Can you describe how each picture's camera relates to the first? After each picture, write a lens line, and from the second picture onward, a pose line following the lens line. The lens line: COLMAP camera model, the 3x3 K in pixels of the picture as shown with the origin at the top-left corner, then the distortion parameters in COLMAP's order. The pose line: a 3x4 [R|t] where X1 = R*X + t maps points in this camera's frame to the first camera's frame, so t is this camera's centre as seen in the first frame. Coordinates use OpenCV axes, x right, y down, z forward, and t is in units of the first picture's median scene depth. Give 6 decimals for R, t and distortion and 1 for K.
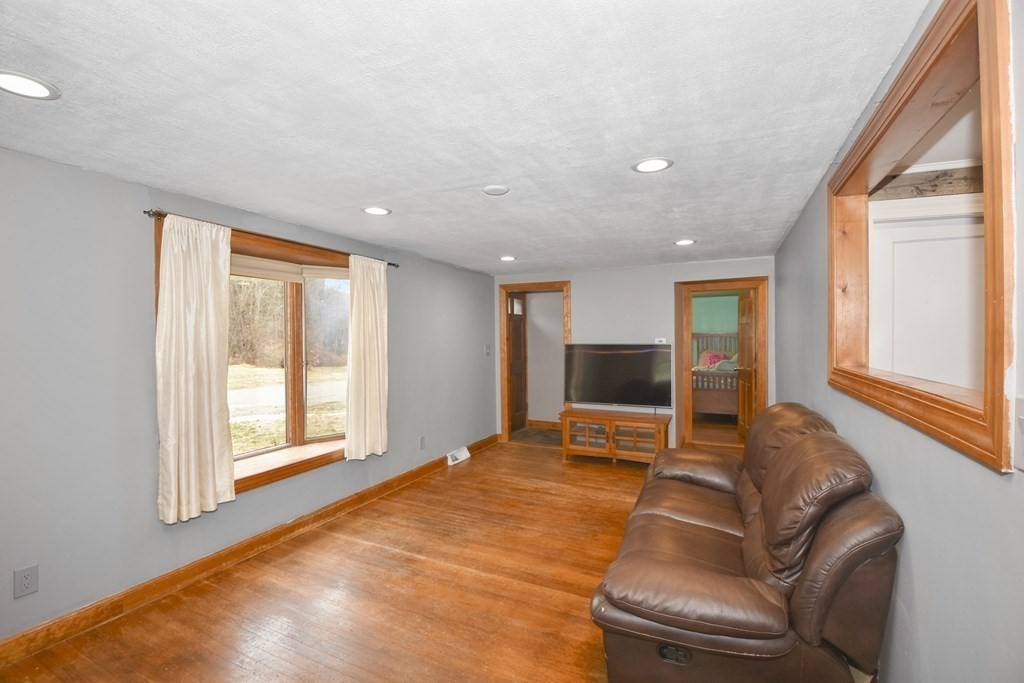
lens RADIAL K [[454.2, 0, 512.0], [0, 454.2, 341.5], [0, 0, 1]] dist [-0.000202, -0.000553]
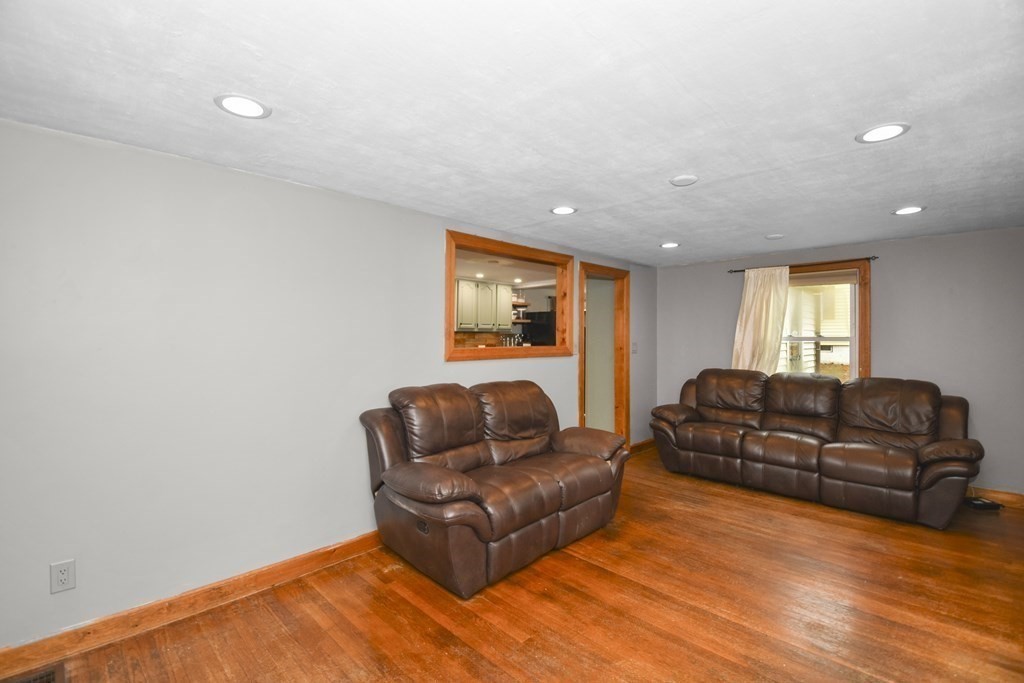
lens RADIAL K [[462.6, 0, 505.4], [0, 462.6, 334.7], [0, 0, 1]] dist [0.001223, -0.013548]
pose [[-0.943275, 0.005772, 0.331962, -0.000423], [0.008486, 0.999941, 0.006725, -0.005302], [-0.331904, 0.009160, -0.943269, 1.765238]]
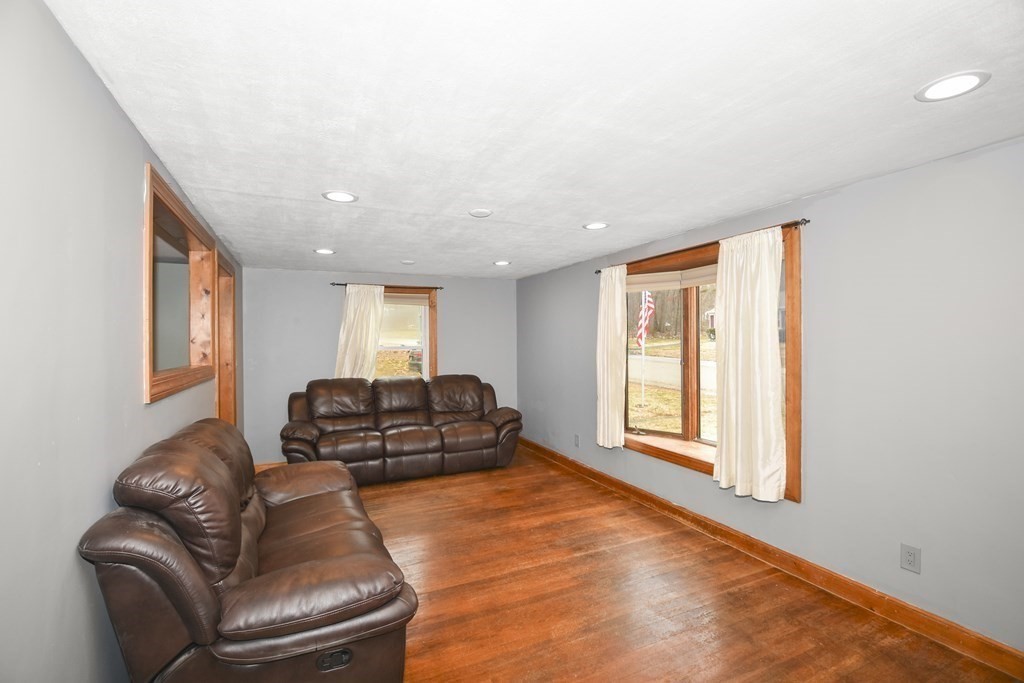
lens RADIAL K [[454.2, 0, 512.0], [0, 454.2, 341.5], [0, 0, 1]] dist [-0.000202, -0.000553]
pose [[-0.636203, 0.011749, -0.771432, 0.674577], [0.002824, 0.999913, 0.012899, -0.020828], [0.771517, 0.006028, -0.636181, 1.511968]]
